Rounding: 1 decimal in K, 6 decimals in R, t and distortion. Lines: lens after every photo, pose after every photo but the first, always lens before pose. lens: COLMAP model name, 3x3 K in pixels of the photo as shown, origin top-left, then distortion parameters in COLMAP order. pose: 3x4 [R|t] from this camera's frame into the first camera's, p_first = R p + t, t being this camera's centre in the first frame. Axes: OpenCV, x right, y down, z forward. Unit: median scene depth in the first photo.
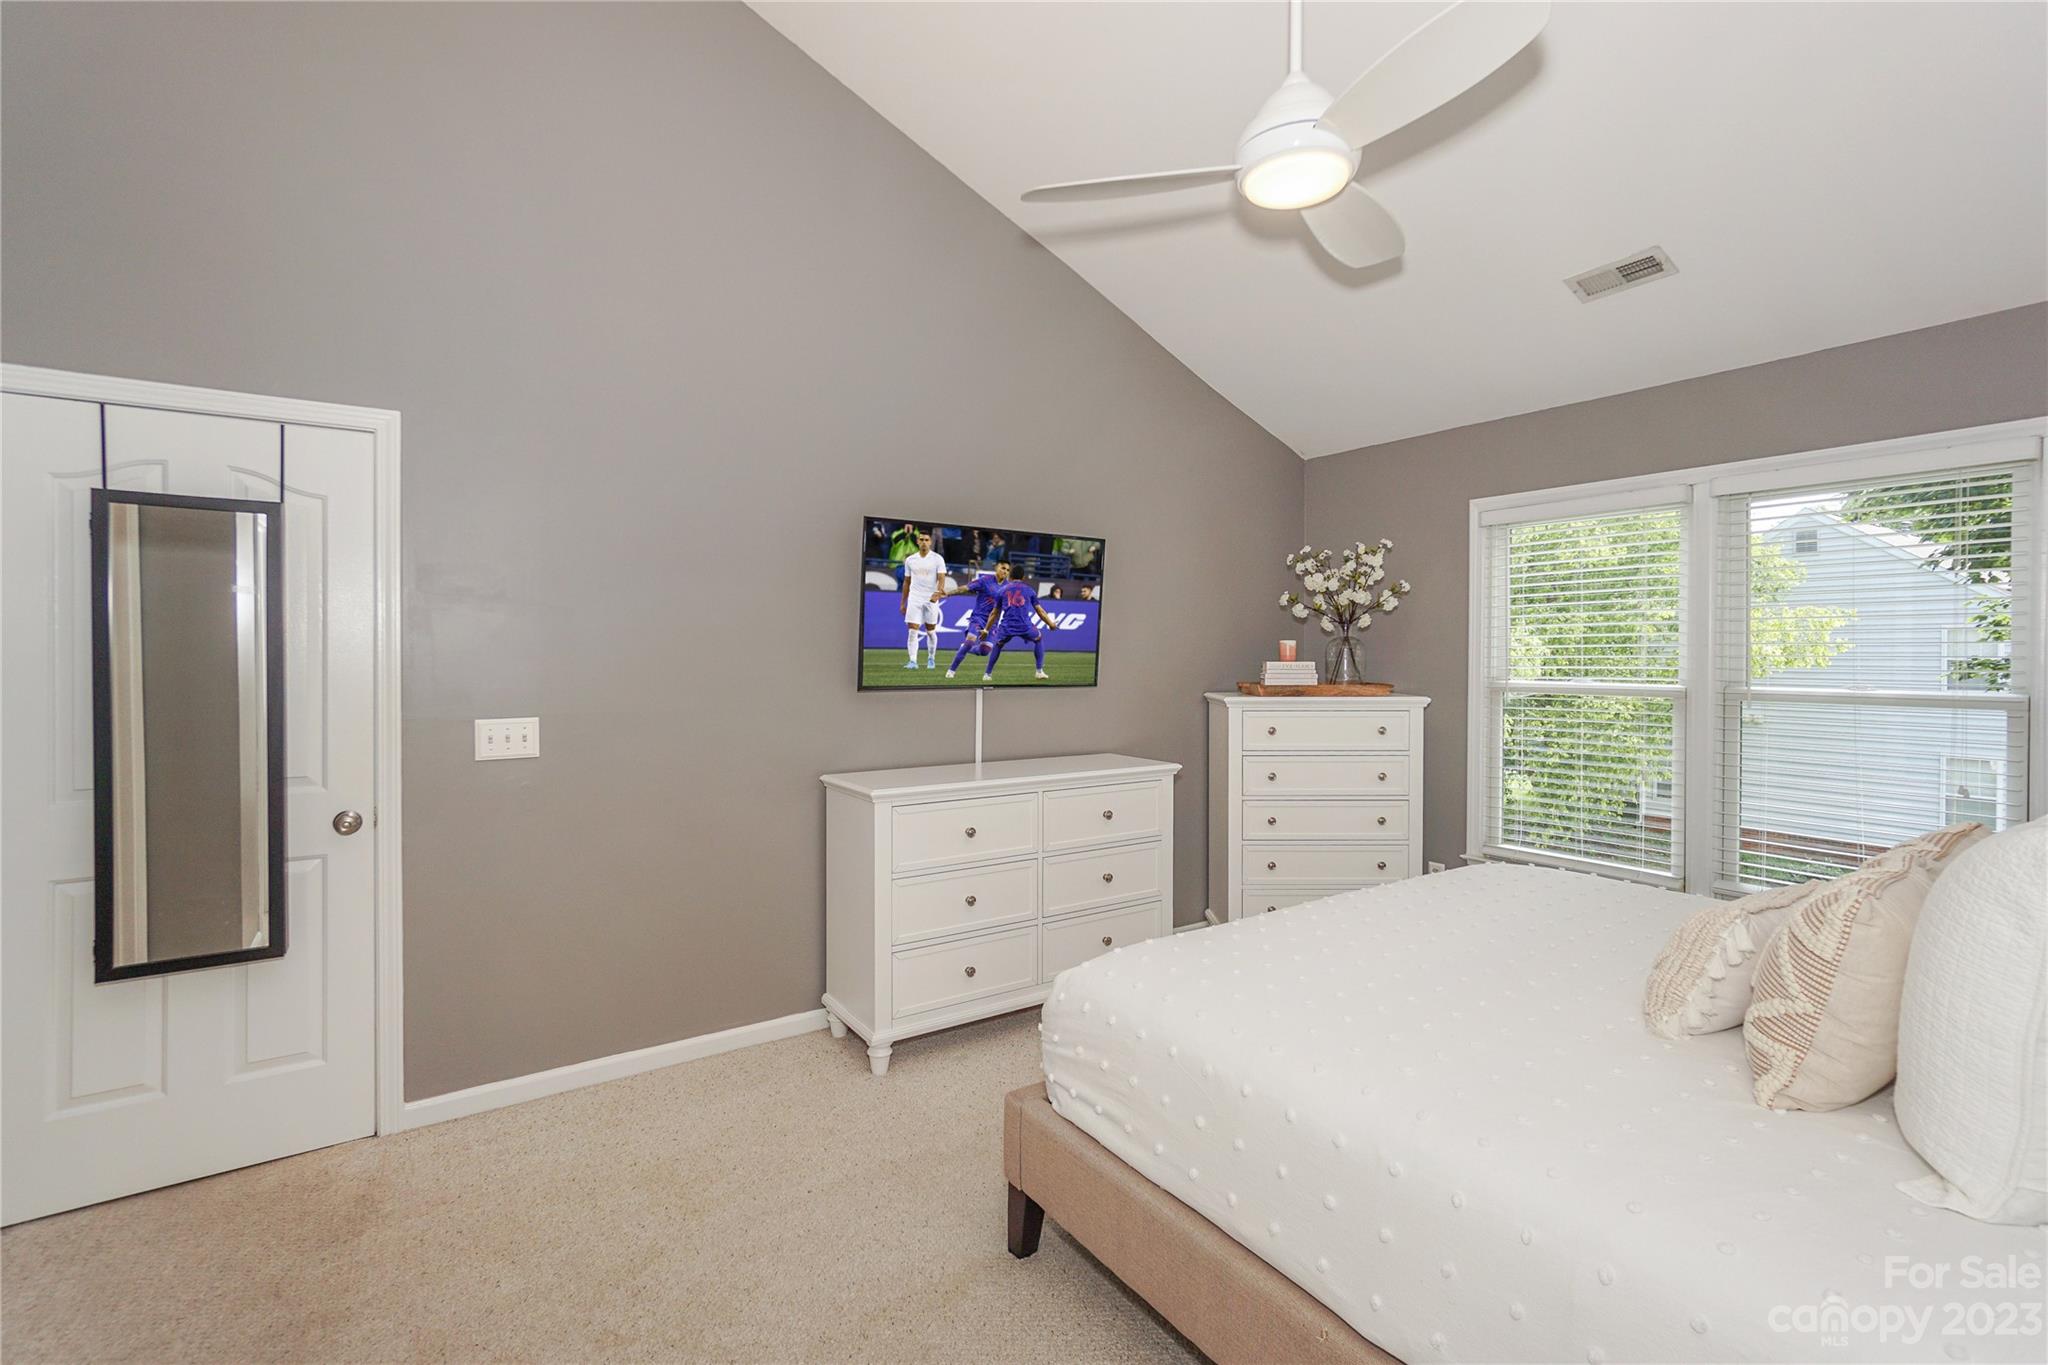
lens RADIAL K [[903.3, 0, 1026.0], [0, 903.3, 671.7], [0, 0, 1]] dist [-0.012357, 0.002628]
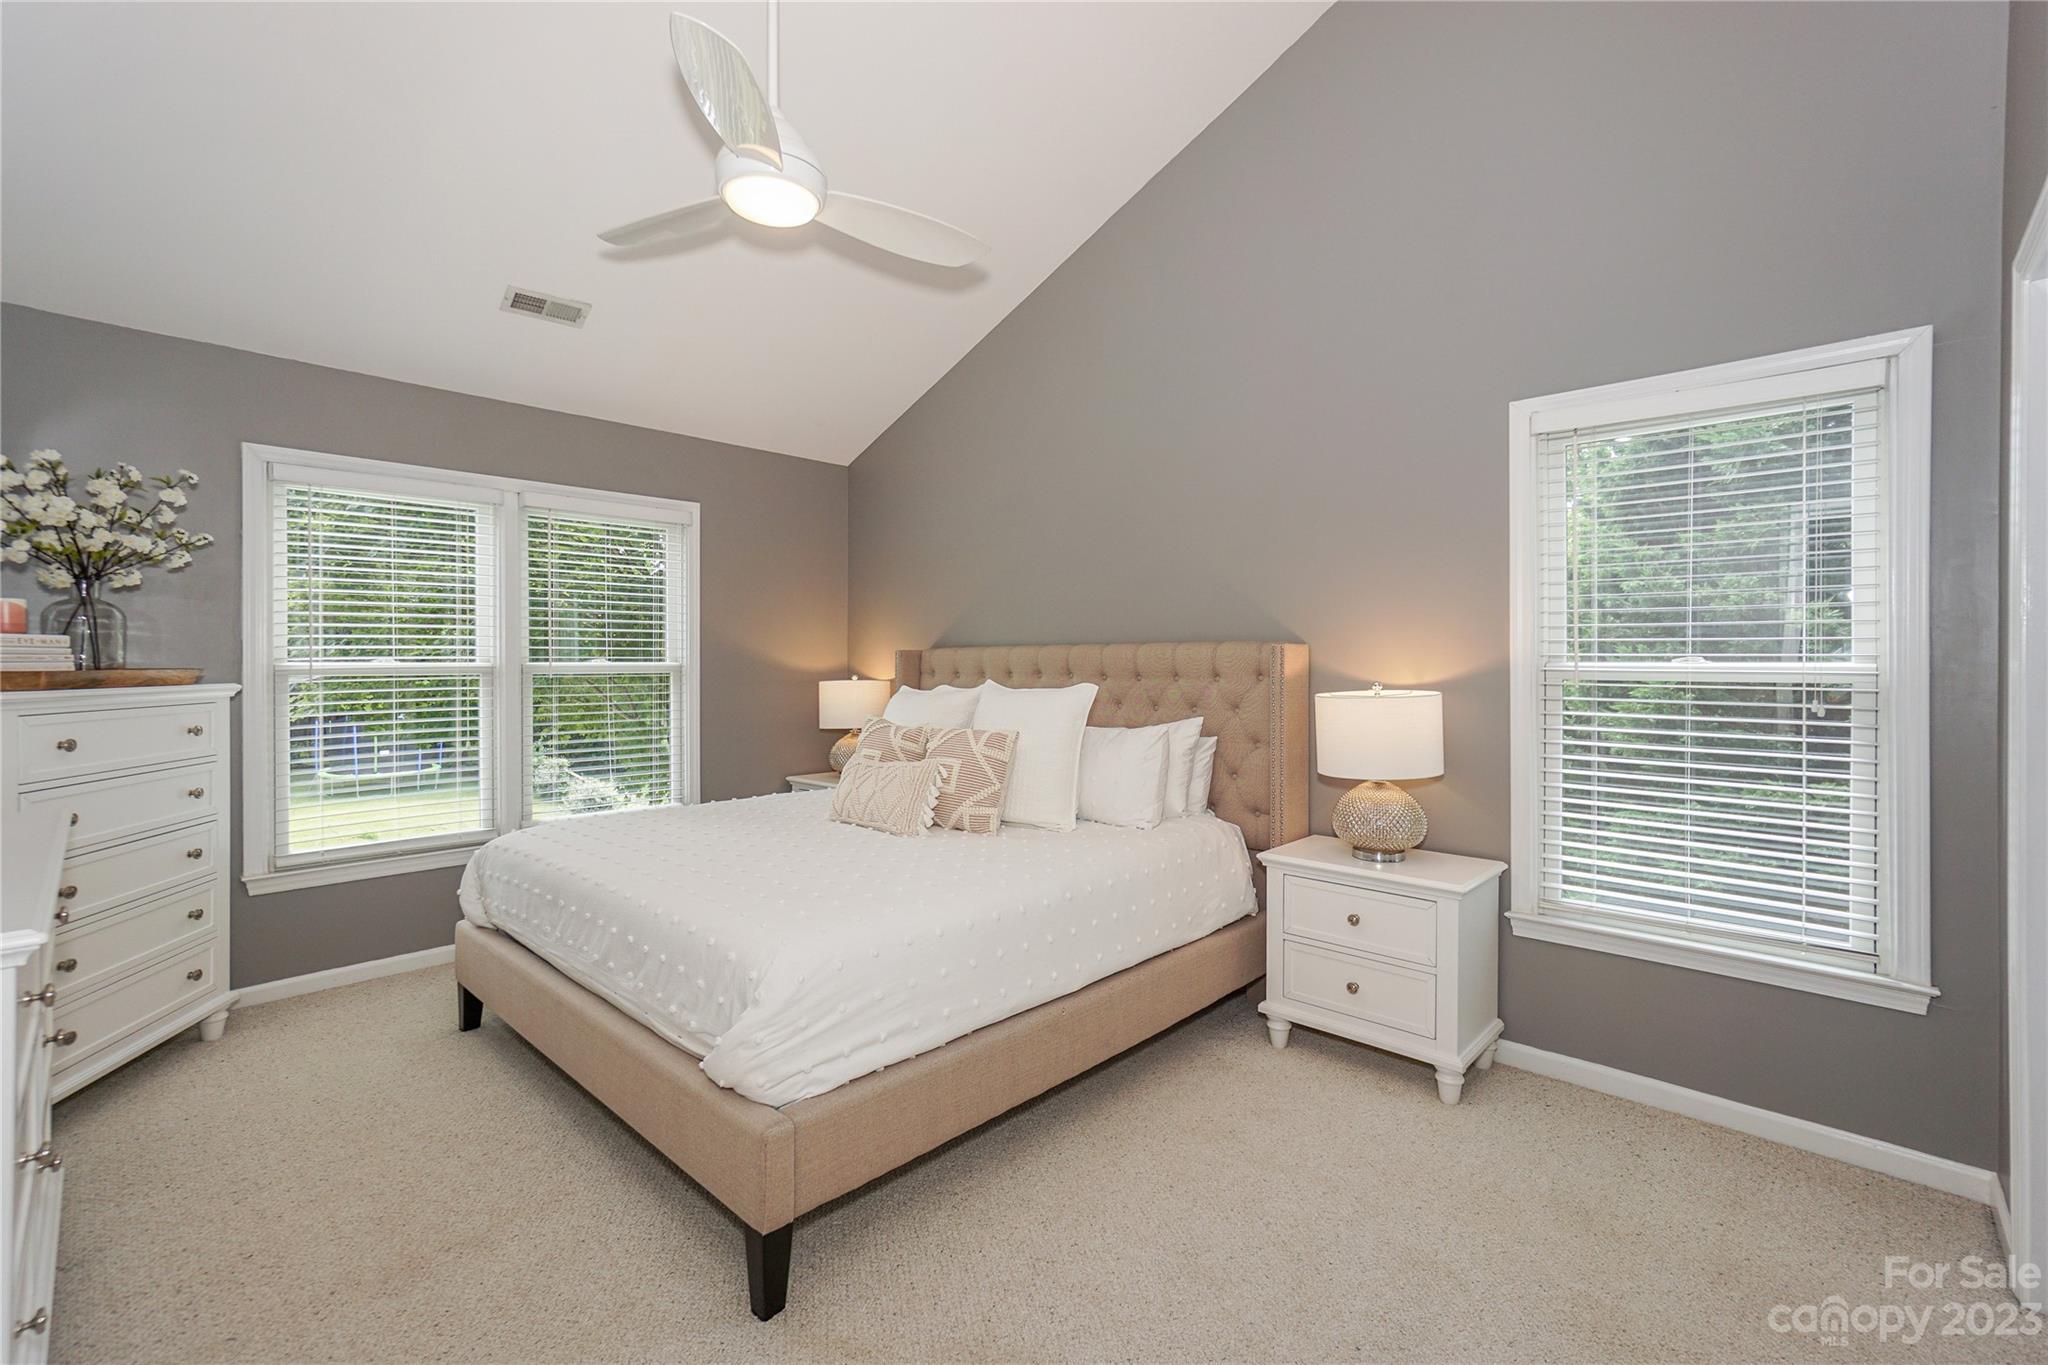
lens RADIAL K [[903.3, 0, 1026.1], [0, 903.3, 663.3], [0, 0, 1]] dist [-0.012357, 0.002628]
pose [[-0.223757, -0.000376, 0.974645, -0.503295], [0.022828, 0.999724, 0.005626, 0.023995], [-0.974378, 0.023508, -0.223686, 0.543463]]
